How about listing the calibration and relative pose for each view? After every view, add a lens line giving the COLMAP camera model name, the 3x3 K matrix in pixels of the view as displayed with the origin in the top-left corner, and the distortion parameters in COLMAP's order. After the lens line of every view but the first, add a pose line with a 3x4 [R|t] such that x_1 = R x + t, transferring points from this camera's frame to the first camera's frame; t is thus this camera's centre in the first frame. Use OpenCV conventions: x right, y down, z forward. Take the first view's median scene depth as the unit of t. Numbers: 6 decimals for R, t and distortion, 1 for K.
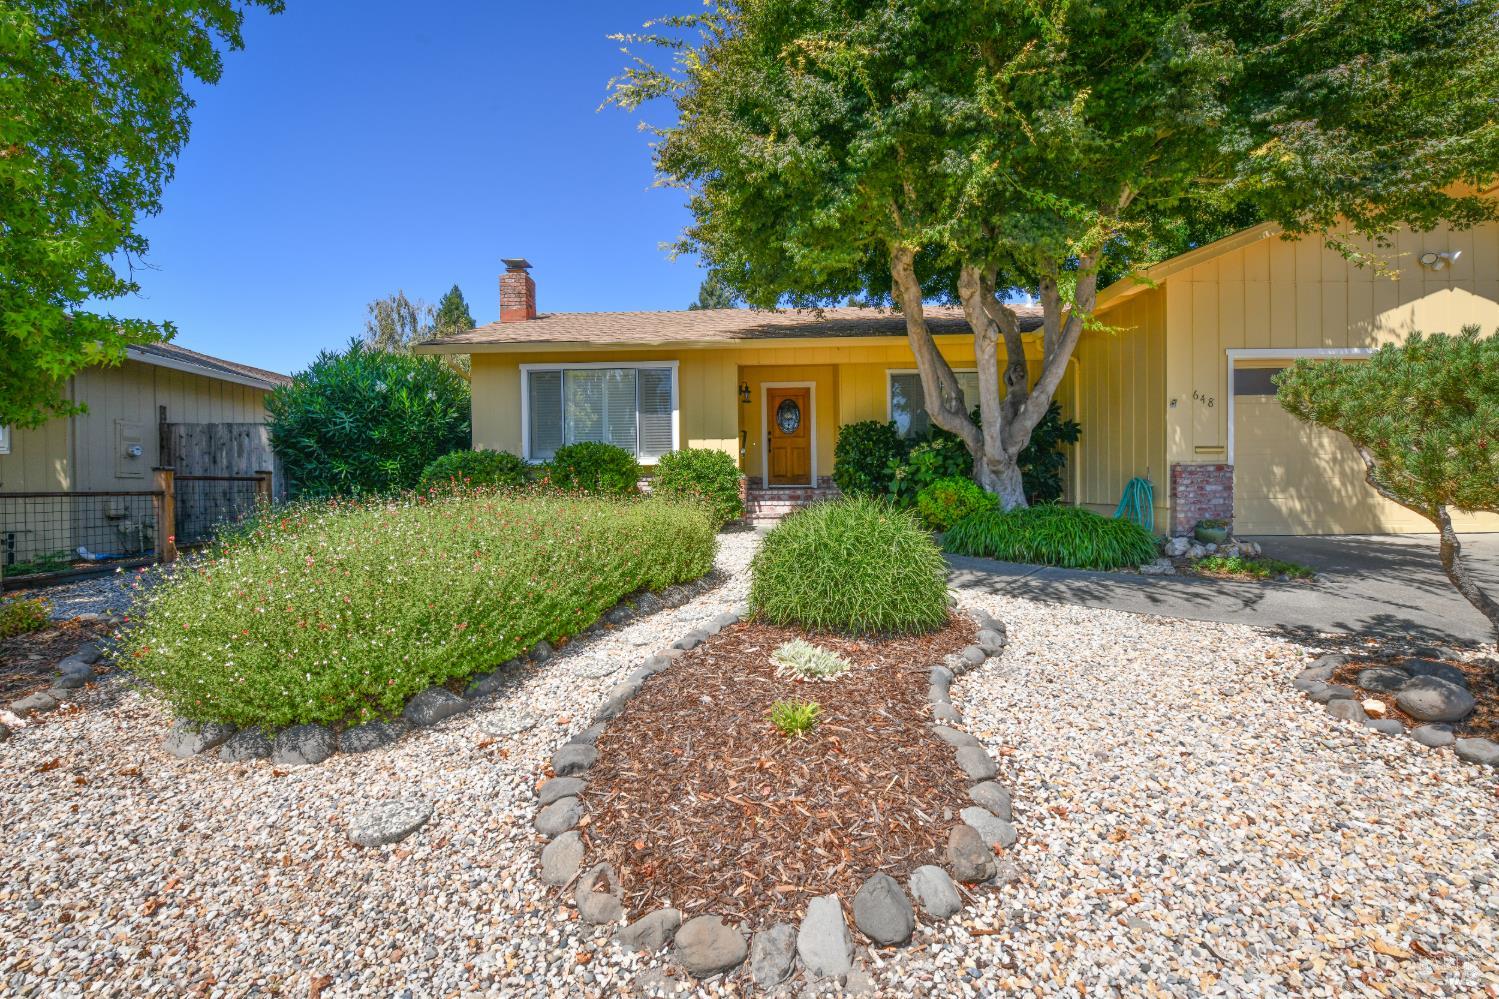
lens RADIAL K [[641.6, 0, 750.3], [0, 641.6, 494.8], [0, 0, 1]] dist [0.015571, -0.000053]
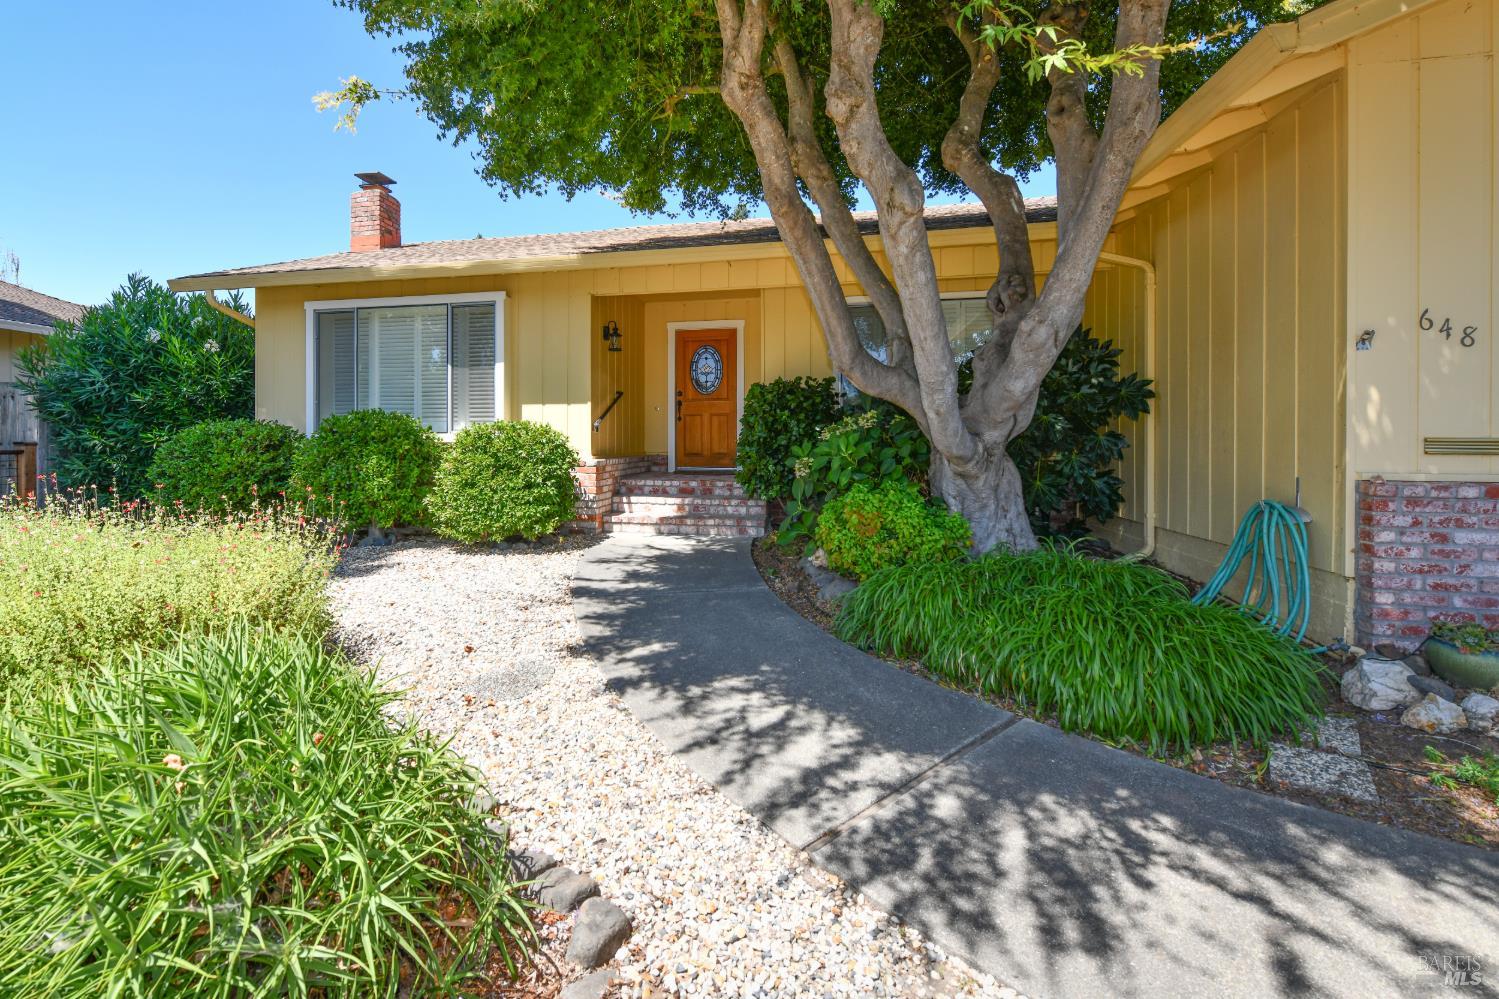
lens RADIAL K [[641.6, 0, 709.1], [0, 641.6, 434.6], [0, 0, 1]] dist [0.015571, -0.000053]
pose [[0.980366, 0.013931, -0.196696, 0.242980], [-0.017002, 0.999758, -0.013933, -0.050388], [0.196454, 0.017004, 0.980366, 0.379914]]
